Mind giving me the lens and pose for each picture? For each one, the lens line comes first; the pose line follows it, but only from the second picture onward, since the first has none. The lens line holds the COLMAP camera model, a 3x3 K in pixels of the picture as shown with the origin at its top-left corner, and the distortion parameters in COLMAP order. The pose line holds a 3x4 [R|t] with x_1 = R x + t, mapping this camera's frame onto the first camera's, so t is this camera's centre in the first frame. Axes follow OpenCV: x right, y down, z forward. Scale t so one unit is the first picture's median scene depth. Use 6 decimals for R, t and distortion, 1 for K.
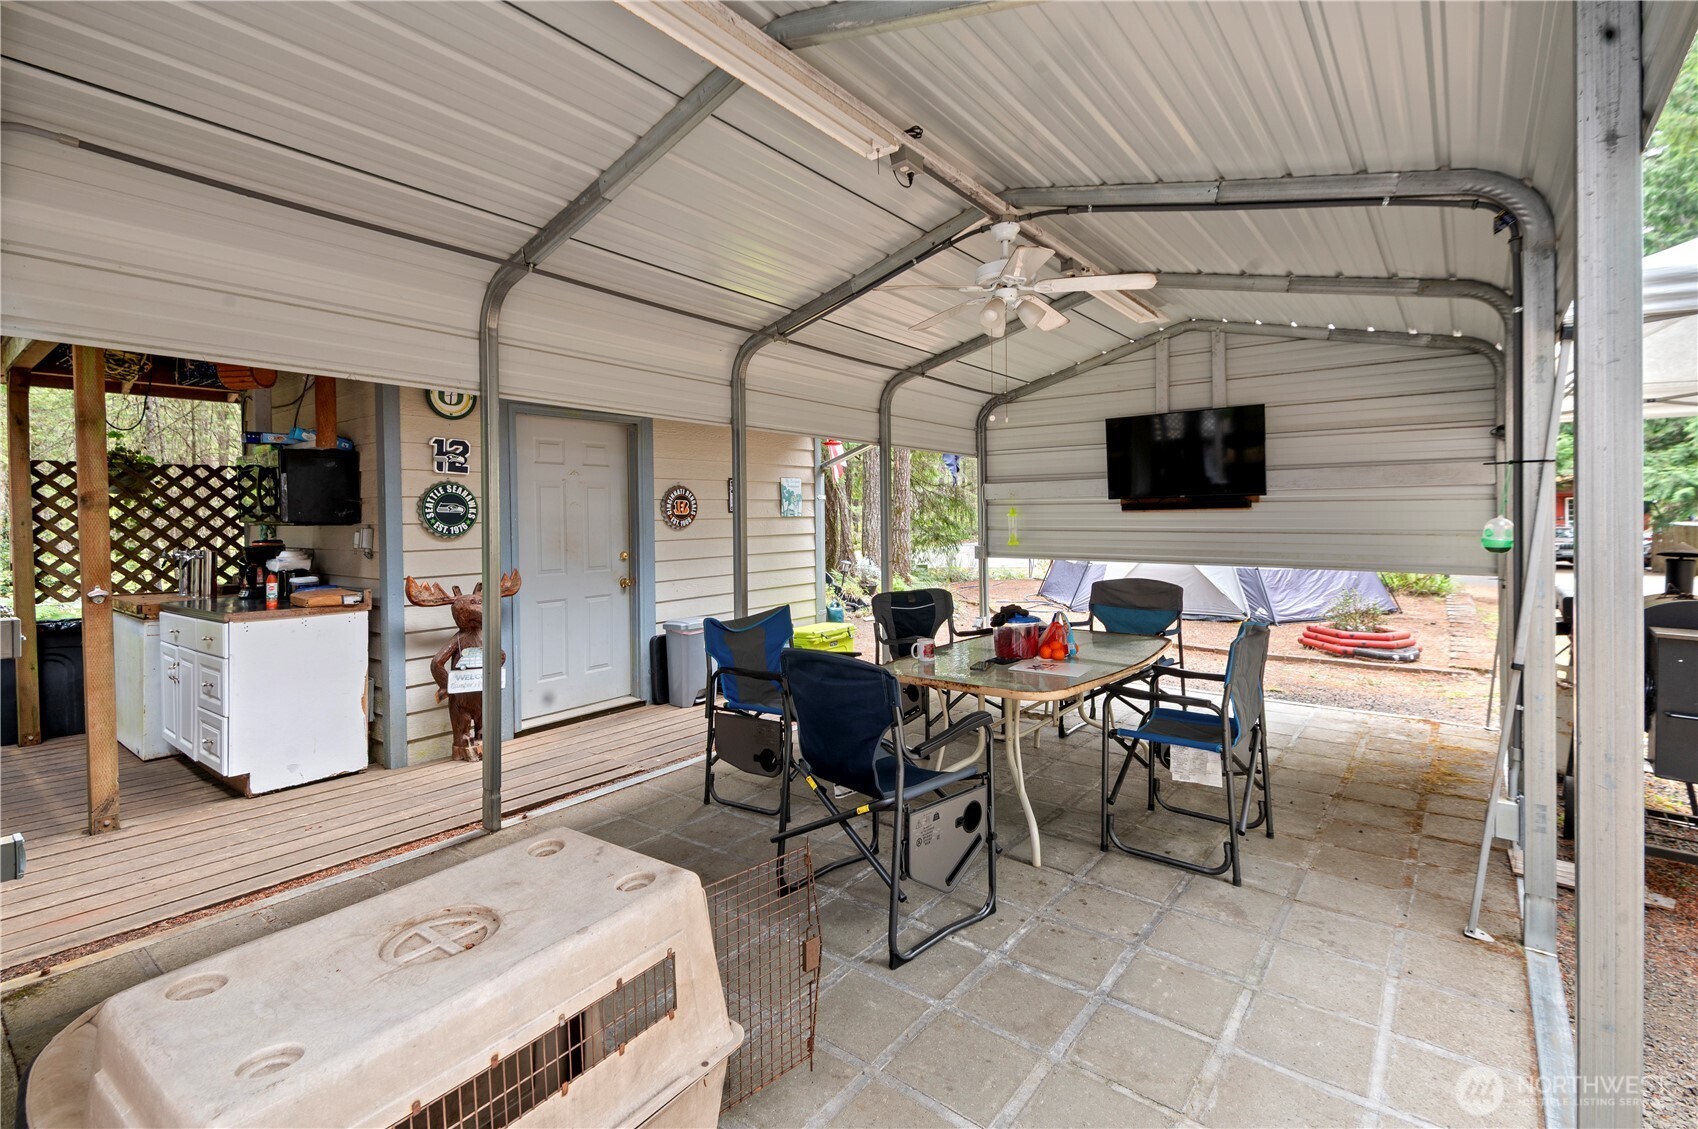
lens RADIAL K [[772.1, 0, 849.0], [0, 772.1, 526.9], [0, 0, 1]] dist [0.037326, -0.016306]
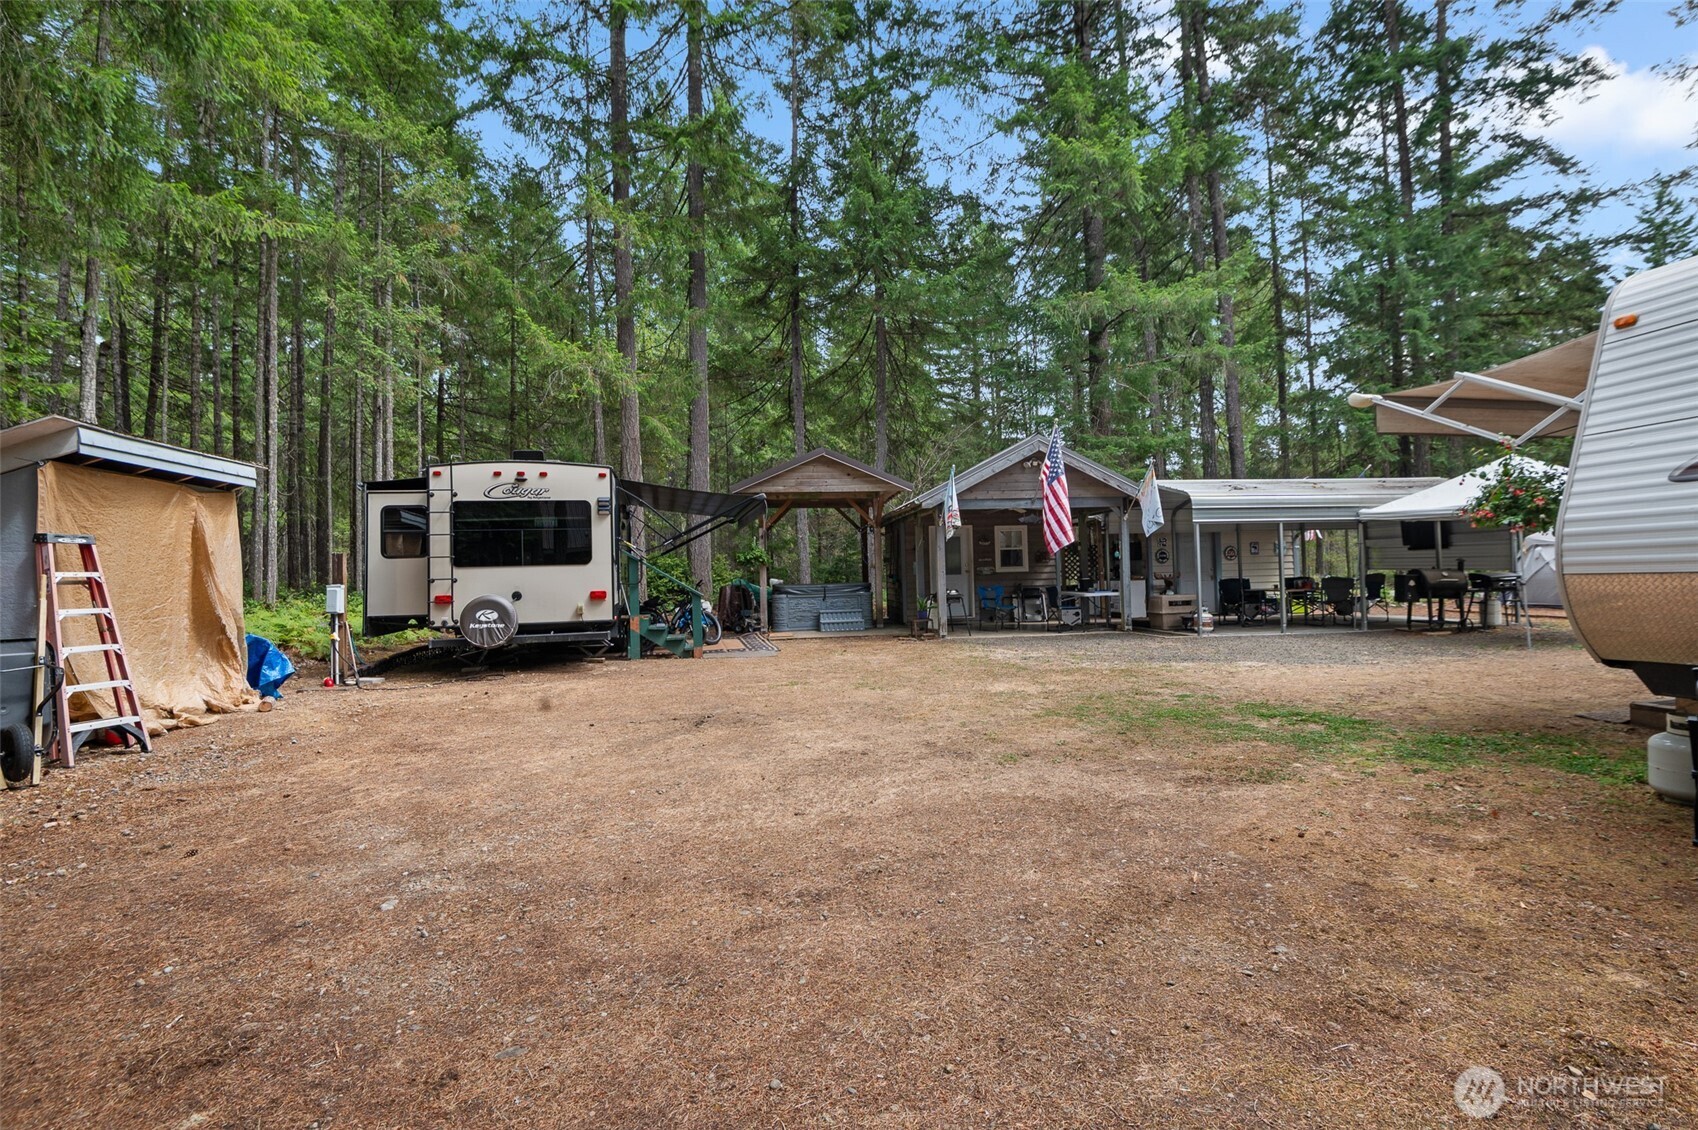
lens RADIAL K [[765.3, 0, 874.8], [0, 765.3, 540.5], [0, 0, 1]] dist [0.027653, -0.020088]
pose [[0.710845, -0.031968, -0.702622, 1.173314], [0.012074, 0.999374, -0.033254, 0.012137], [0.703245, 0.015155, 0.710786, -2.757613]]
